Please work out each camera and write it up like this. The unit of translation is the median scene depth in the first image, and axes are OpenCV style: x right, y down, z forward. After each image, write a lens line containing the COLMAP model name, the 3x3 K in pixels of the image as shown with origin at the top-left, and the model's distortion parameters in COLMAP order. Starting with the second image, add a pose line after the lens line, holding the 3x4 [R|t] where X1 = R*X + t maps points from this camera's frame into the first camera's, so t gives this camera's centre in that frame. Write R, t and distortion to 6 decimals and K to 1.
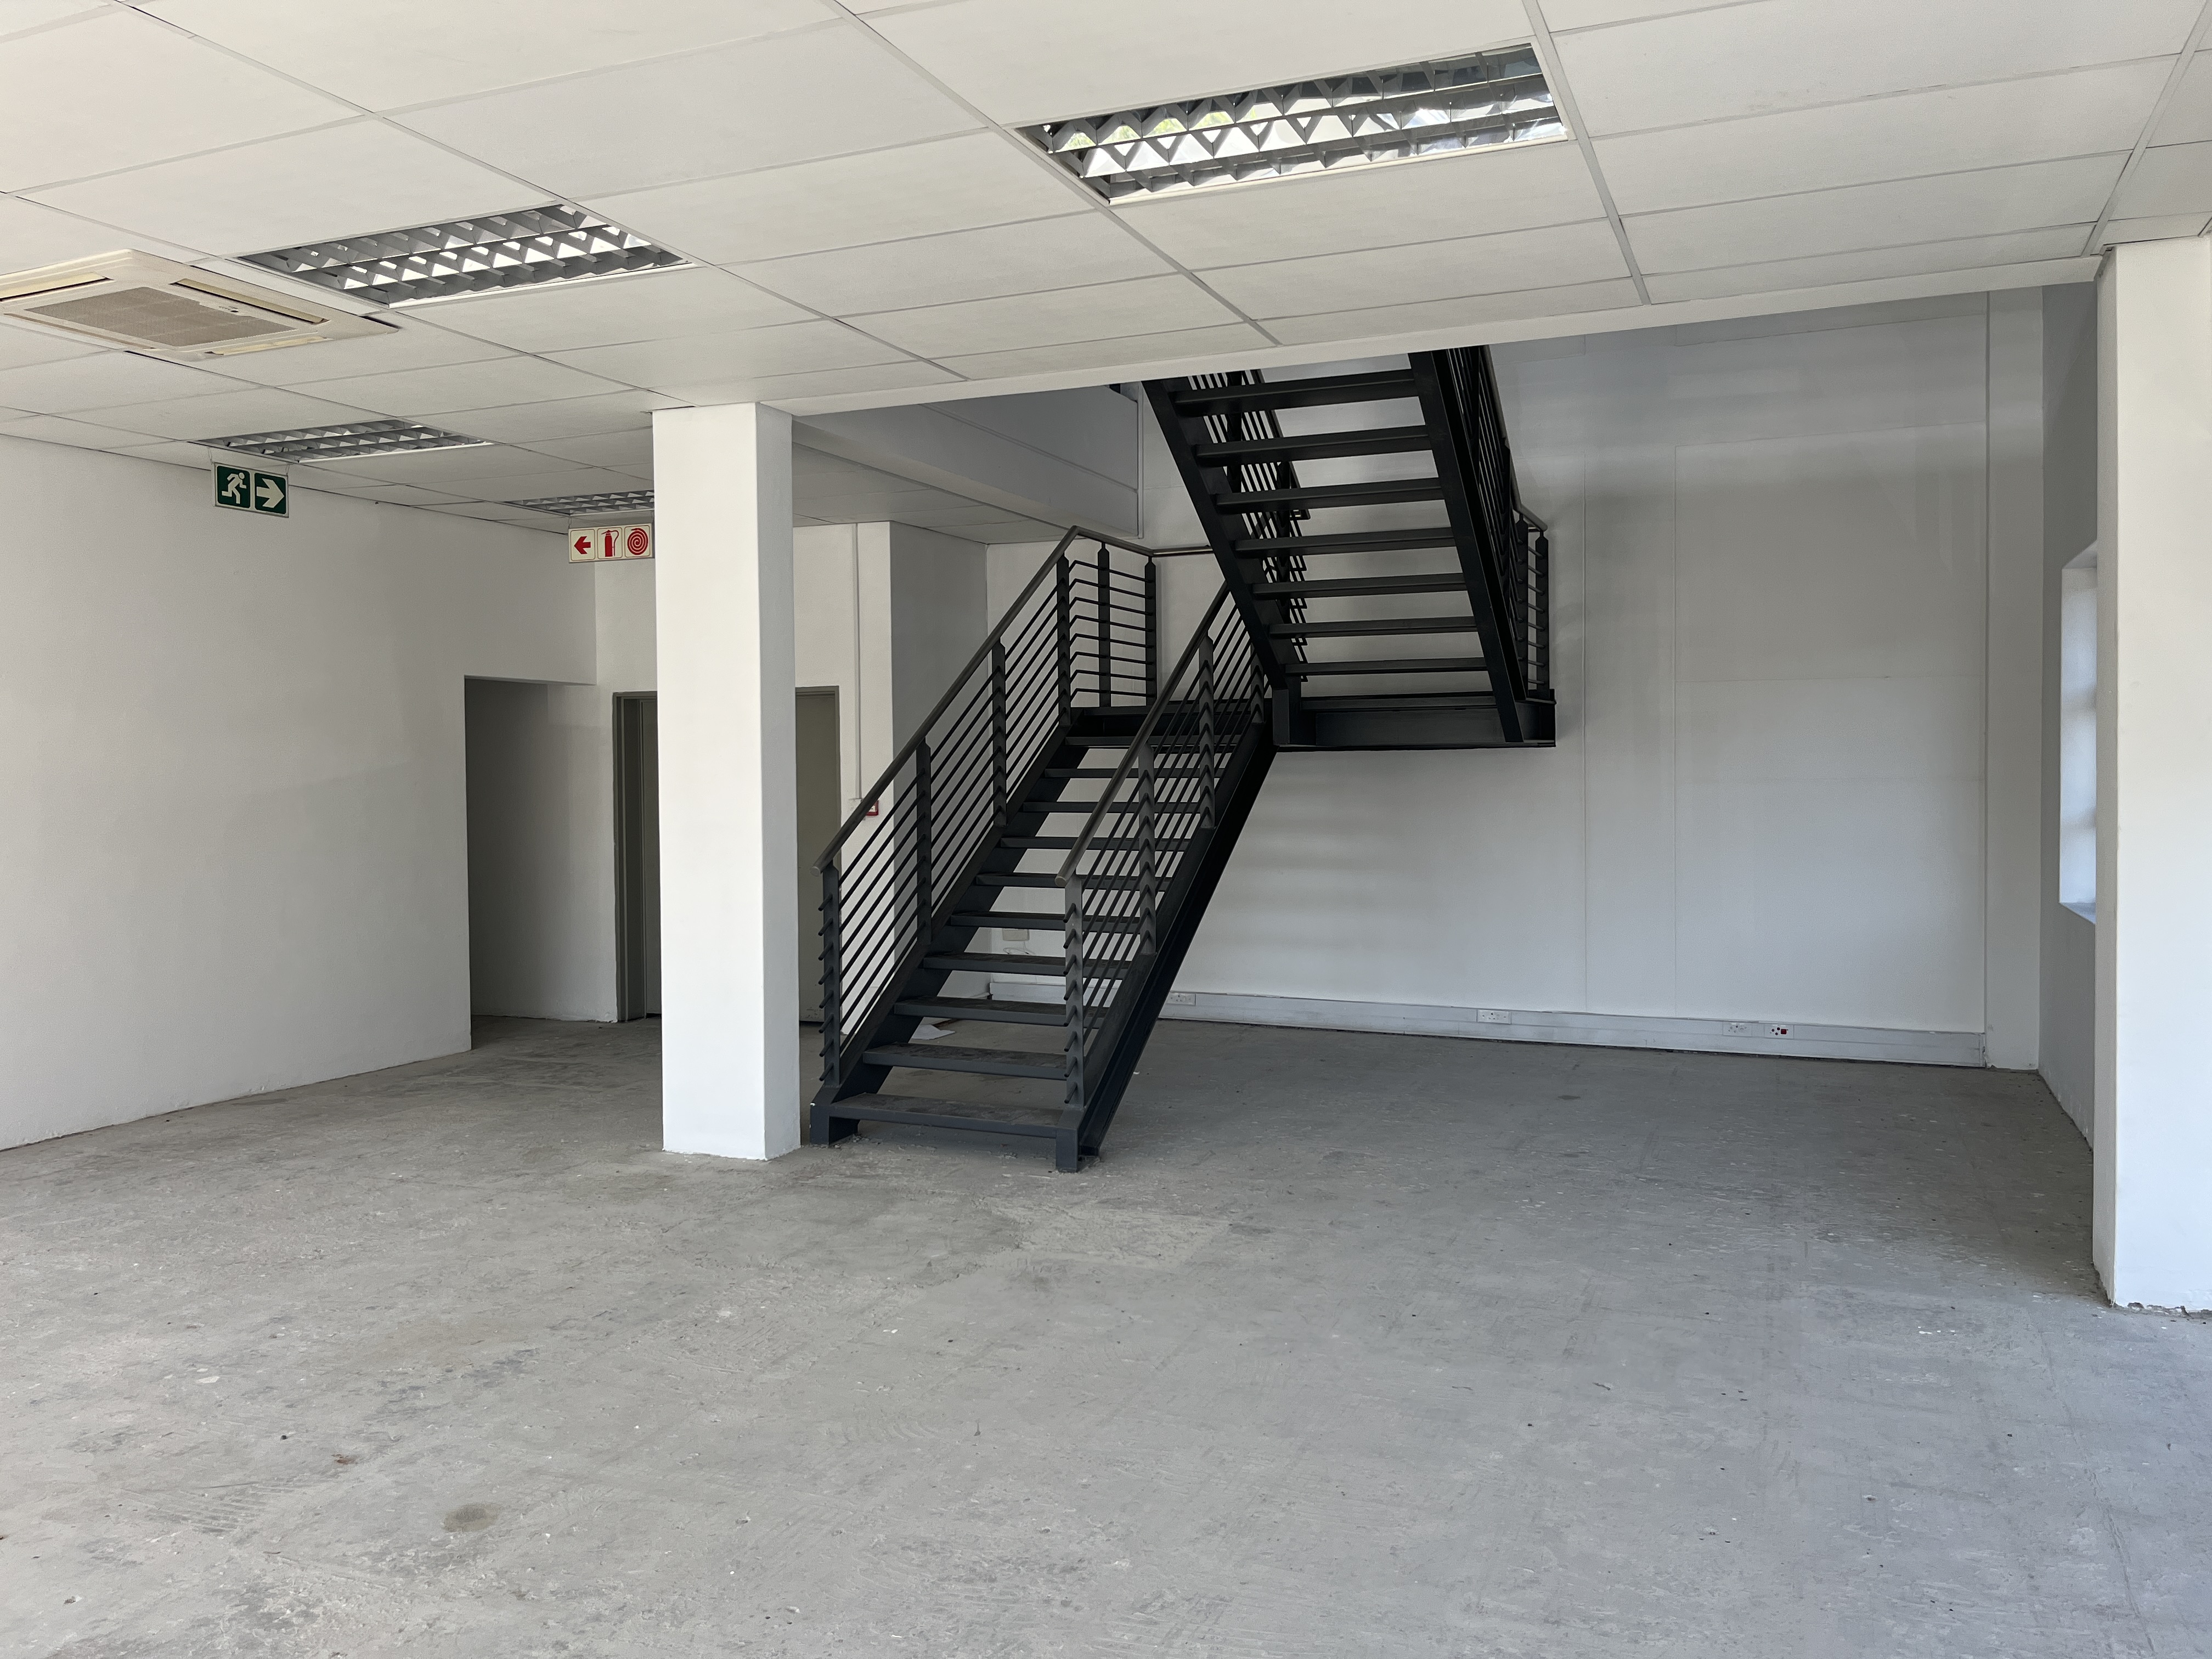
lens RADIAL K [[1670.8, 0, 1116.8], [0, 1670.8, 822.9], [0, 0, 1]] dist [0.059151, -0.081644]
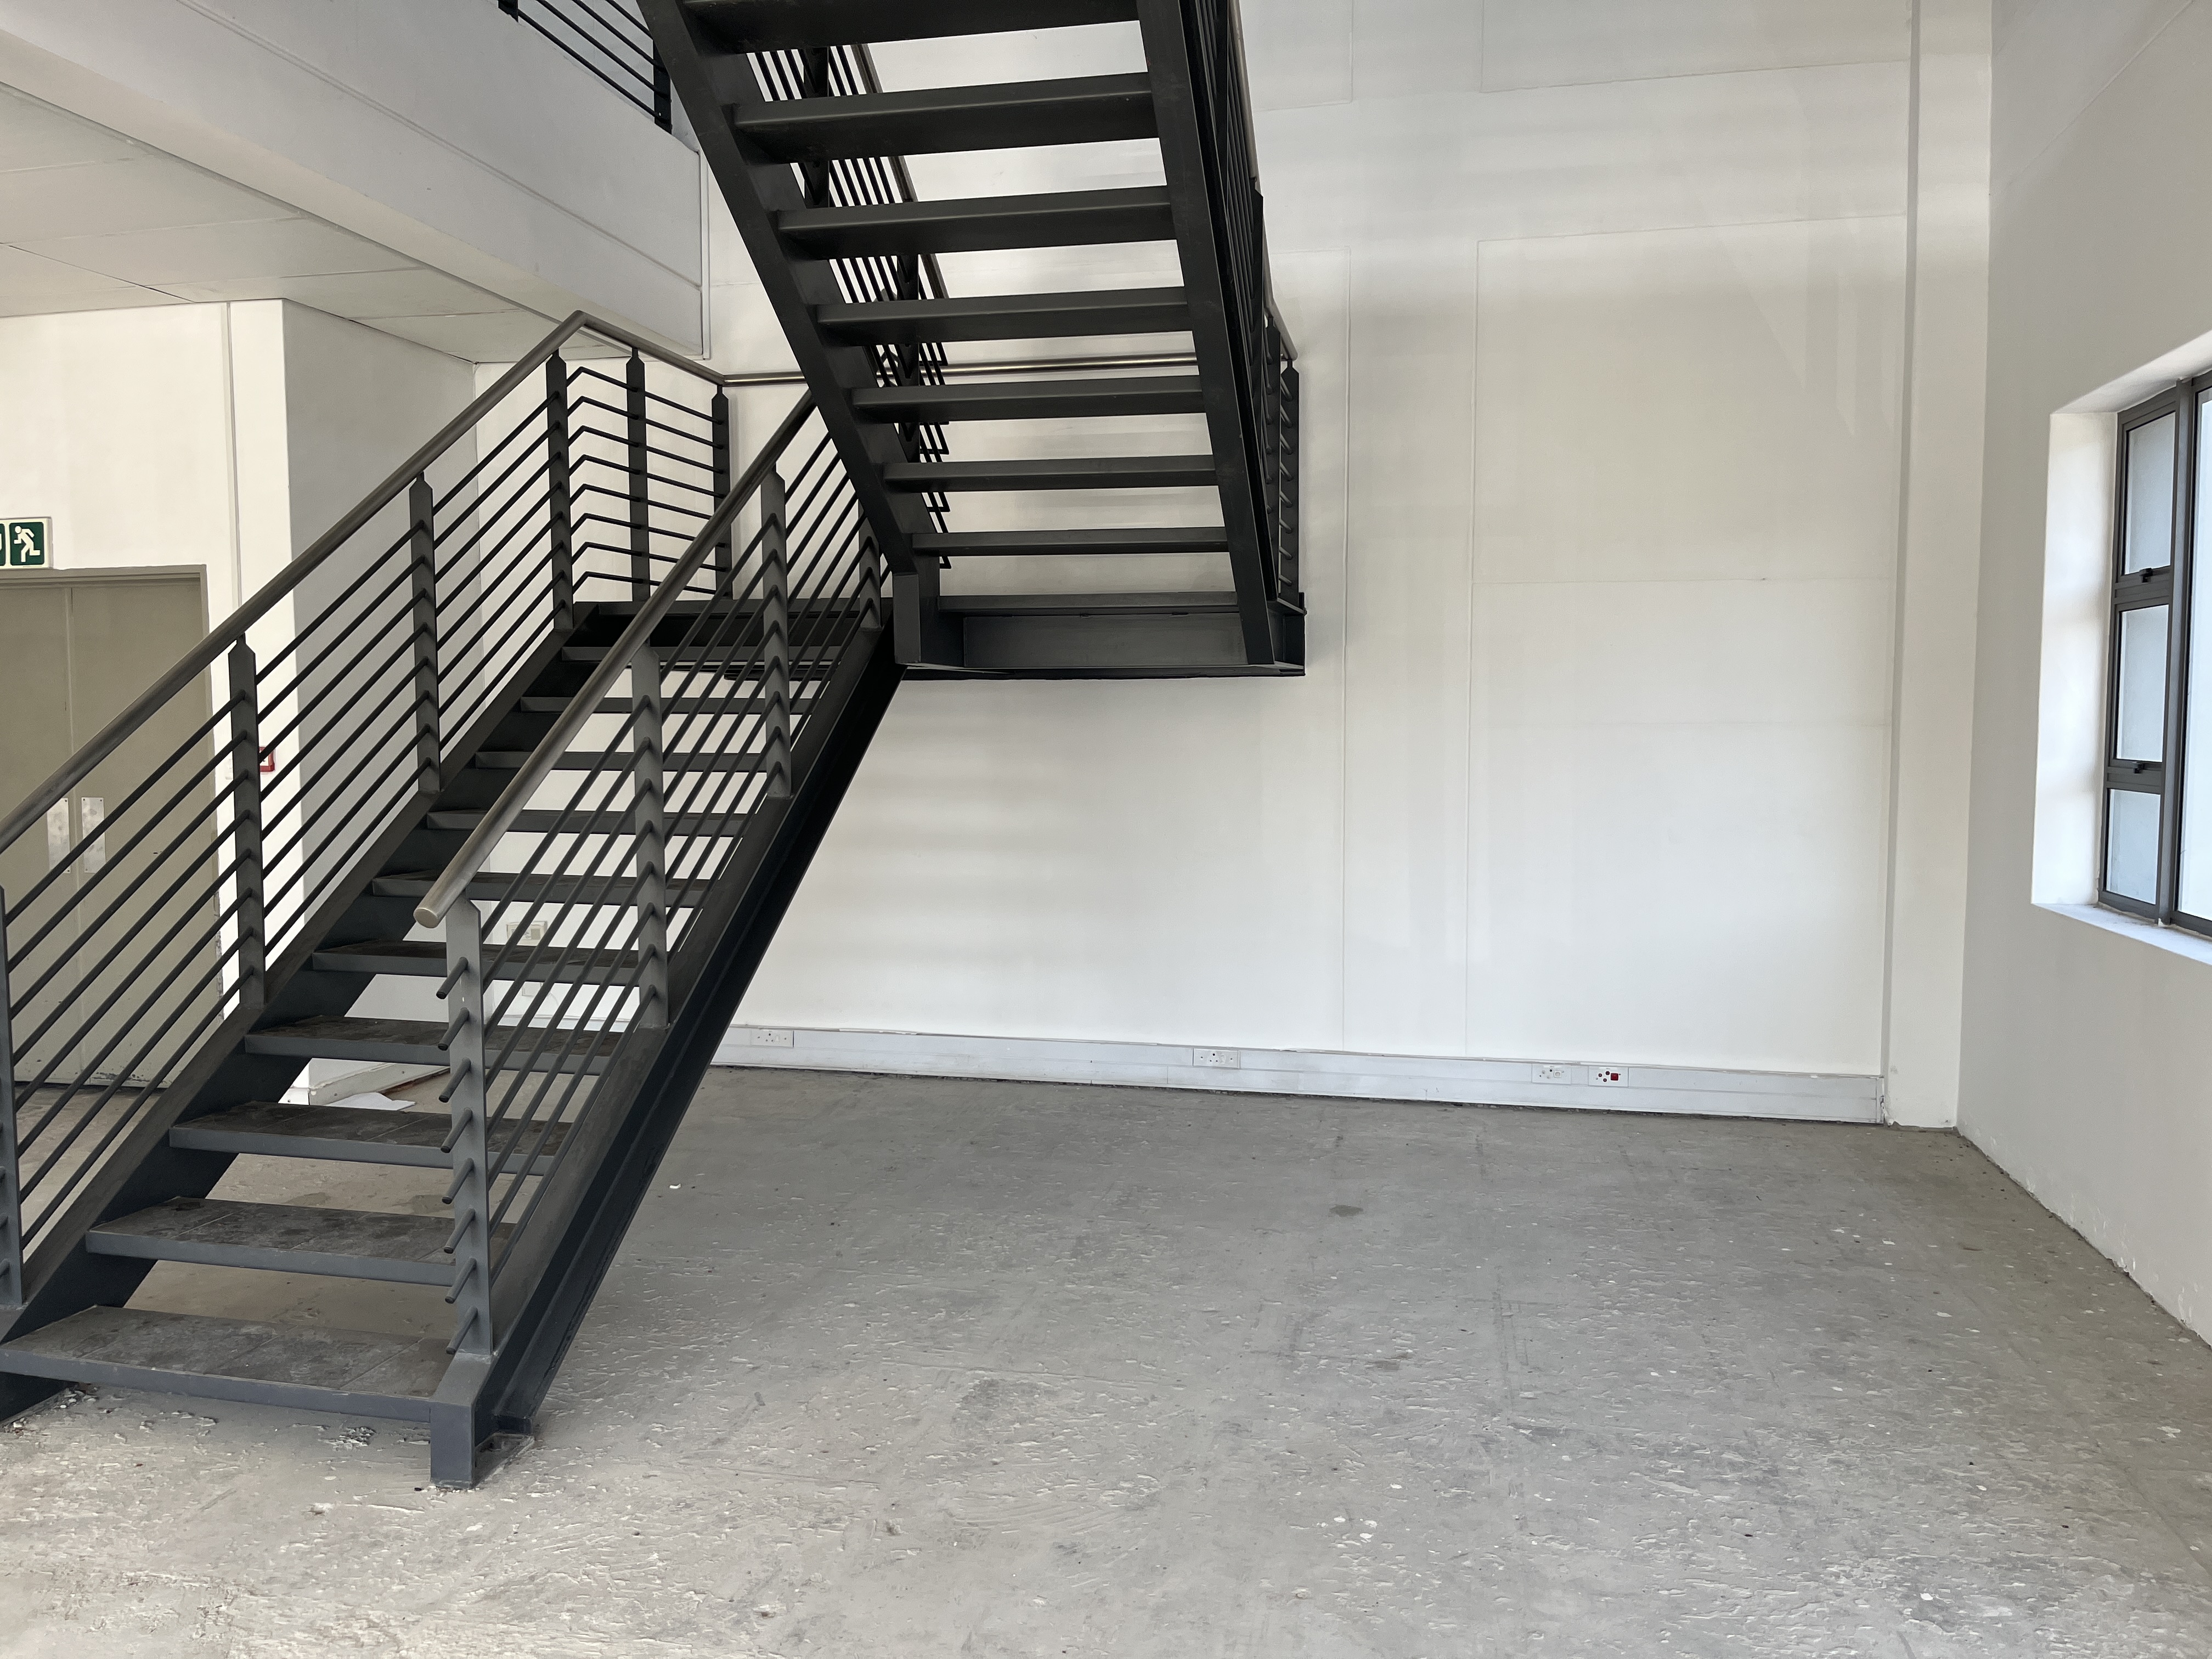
lens RADIAL K [[1670.8, 0, 1109.3], [0, 1670.8, 822.7], [0, 0, 1]] dist [0.059151, -0.081644]
pose [[0.981710, -0.004074, 0.190341, 0.054244], [-0.001681, 0.999546, 0.030066, -0.005428], [-0.190377, -0.029836, 0.981257, 0.371200]]
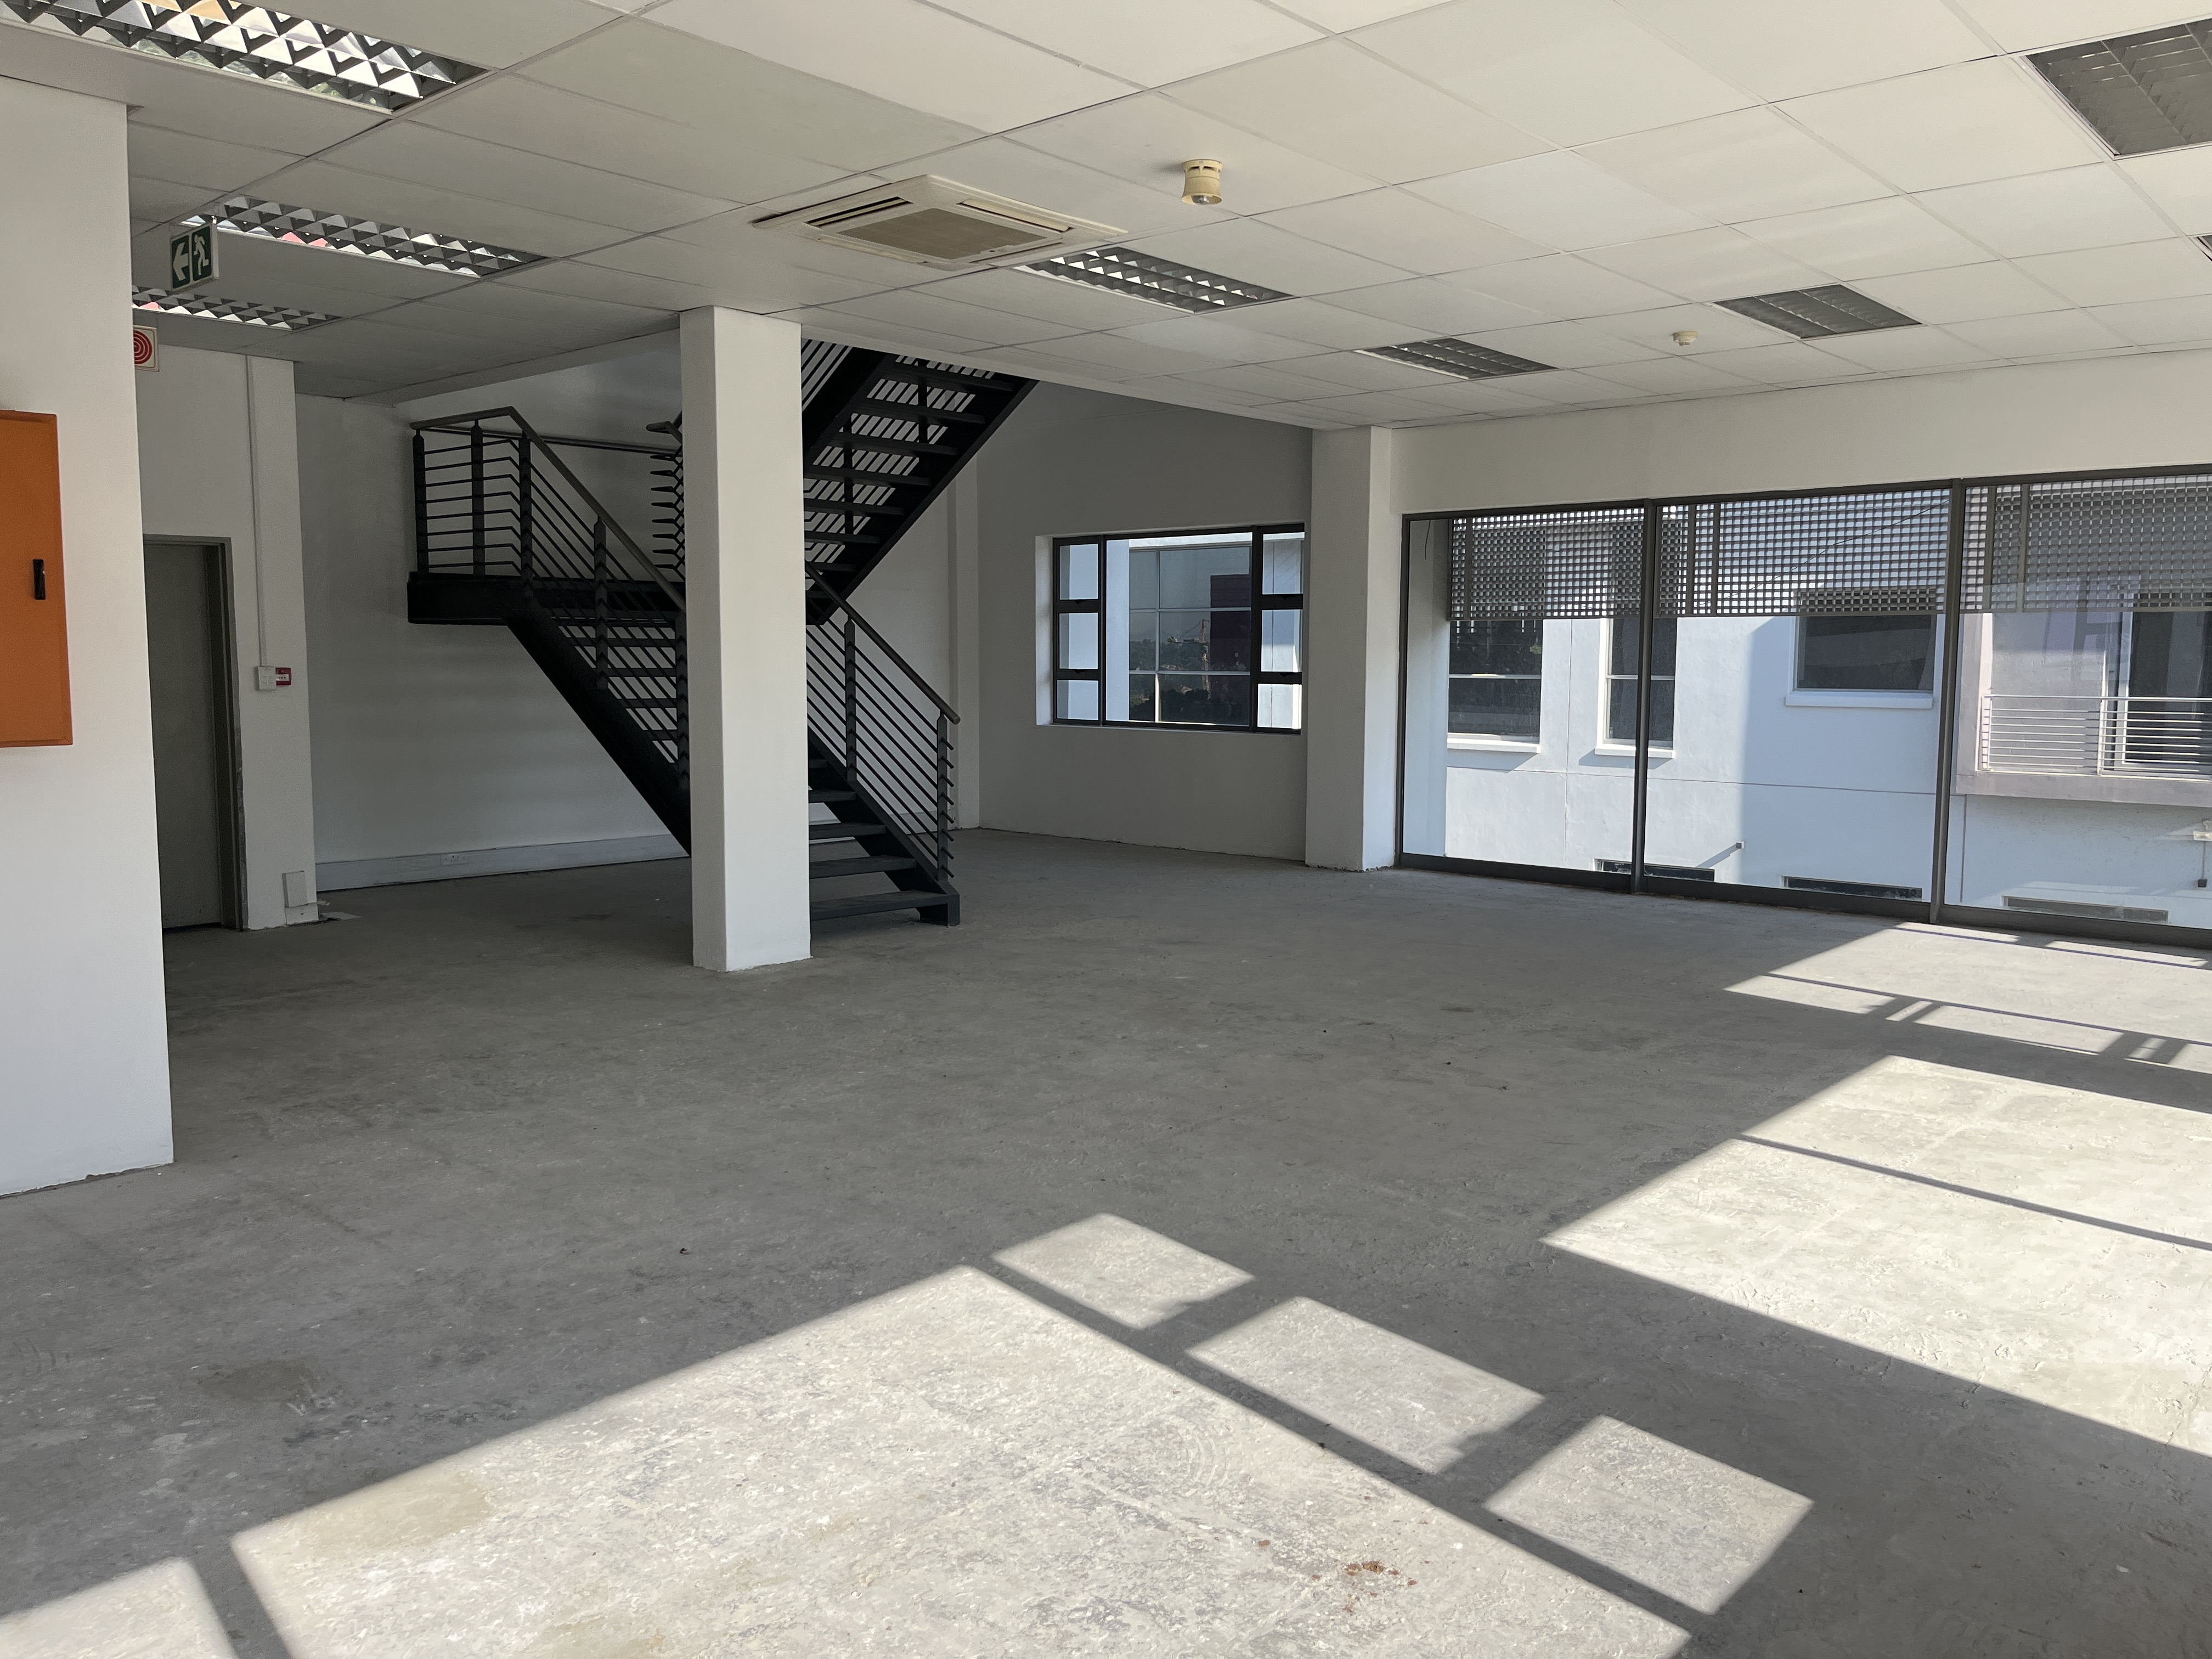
lens RADIAL K [[1670.8, 0, 1139.4], [0, 1670.8, 810.8], [0, 0, 1]] dist [0.059151, -0.081644]
pose [[0.318233, -0.078941, 0.944720, -1.006647], [0.022398, 0.996875, 0.075754, 0.006050], [-0.947748, -0.002948, 0.319006, 0.306518]]
